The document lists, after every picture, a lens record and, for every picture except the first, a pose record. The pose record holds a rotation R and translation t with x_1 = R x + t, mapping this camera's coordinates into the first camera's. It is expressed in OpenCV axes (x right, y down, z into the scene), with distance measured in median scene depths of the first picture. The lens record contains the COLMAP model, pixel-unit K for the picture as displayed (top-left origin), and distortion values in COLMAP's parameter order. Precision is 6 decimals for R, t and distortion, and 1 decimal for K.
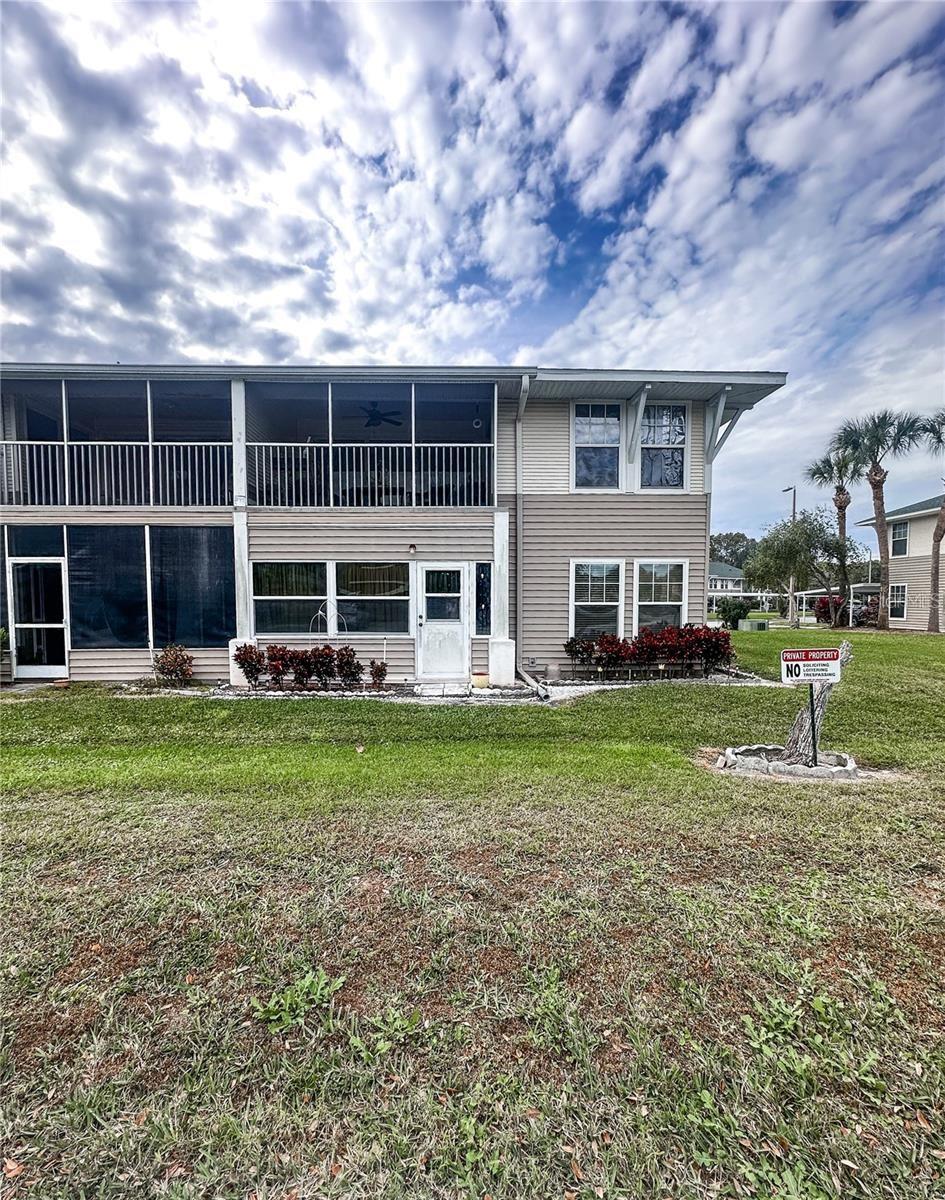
lens RADIAL K [[550.2, 0, 461.5], [0, 550.2, 591.8], [0, 0, 1]] dist [-0.003096, -0.000869]
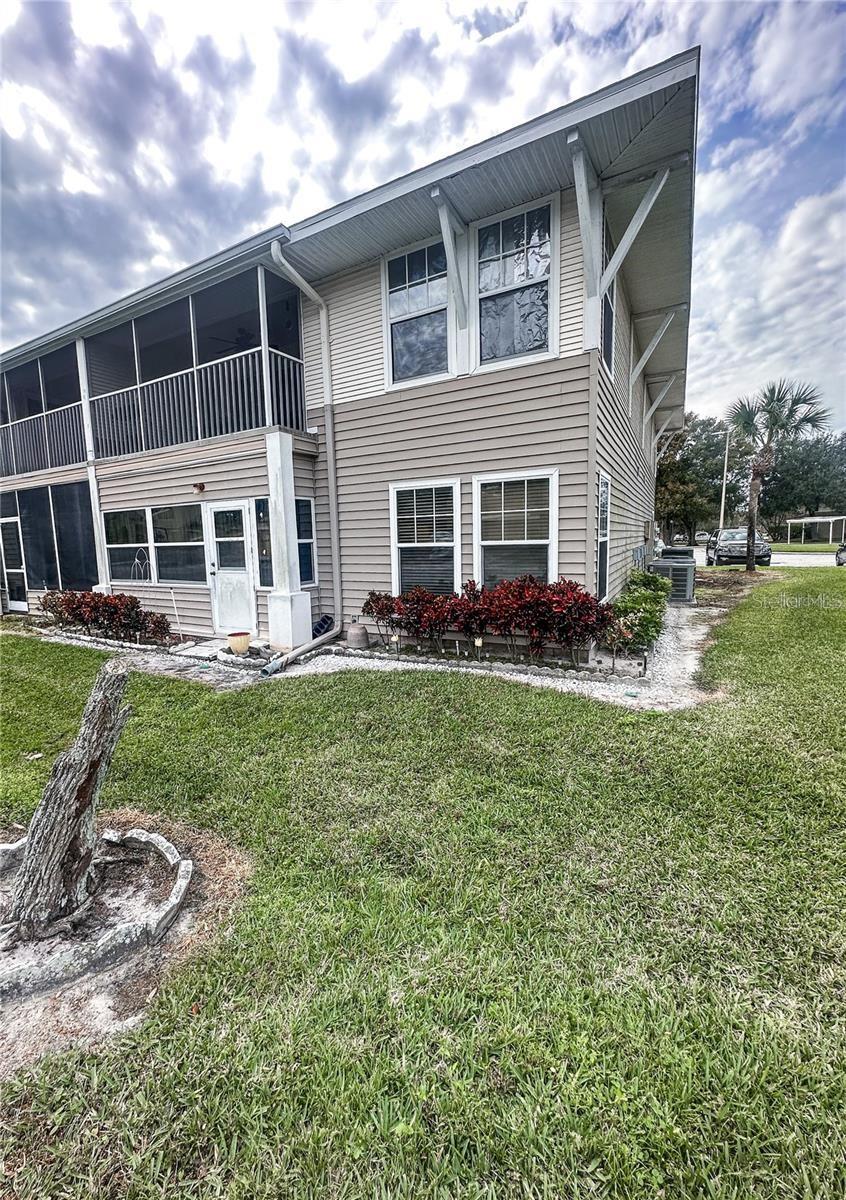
lens RADIAL K [[501.4, 0, 387.4], [0, 501.4, 603.2], [0, 0, 1]] dist [-0.001471, -0.000262]
pose [[0.844481, 0.042847, -0.533868, 0.594359], [0.038215, 0.989434, 0.139860, 0.004174], [0.534220, -0.138511, 0.833921, 0.445573]]
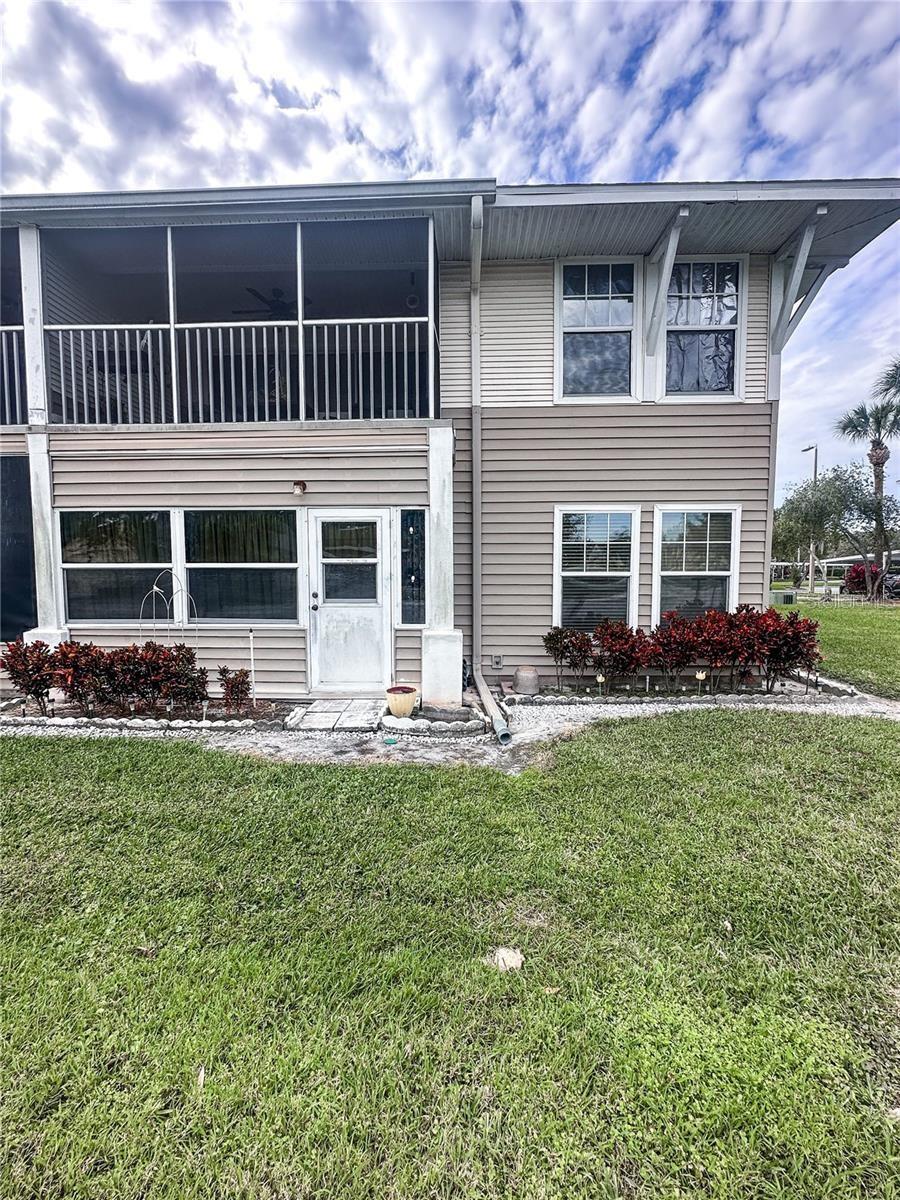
lens RADIAL K [[485.1, 0, 445.9], [0, 485.1, 603.1], [0, 0, 1]] dist [-0.002348, -0.000665]
pose [[0.997993, 0.001139, -0.063321, 0.111253], [0.004228, 0.996409, 0.084566, 0.007313], [0.063190, -0.084664, 0.994404, 0.432803]]
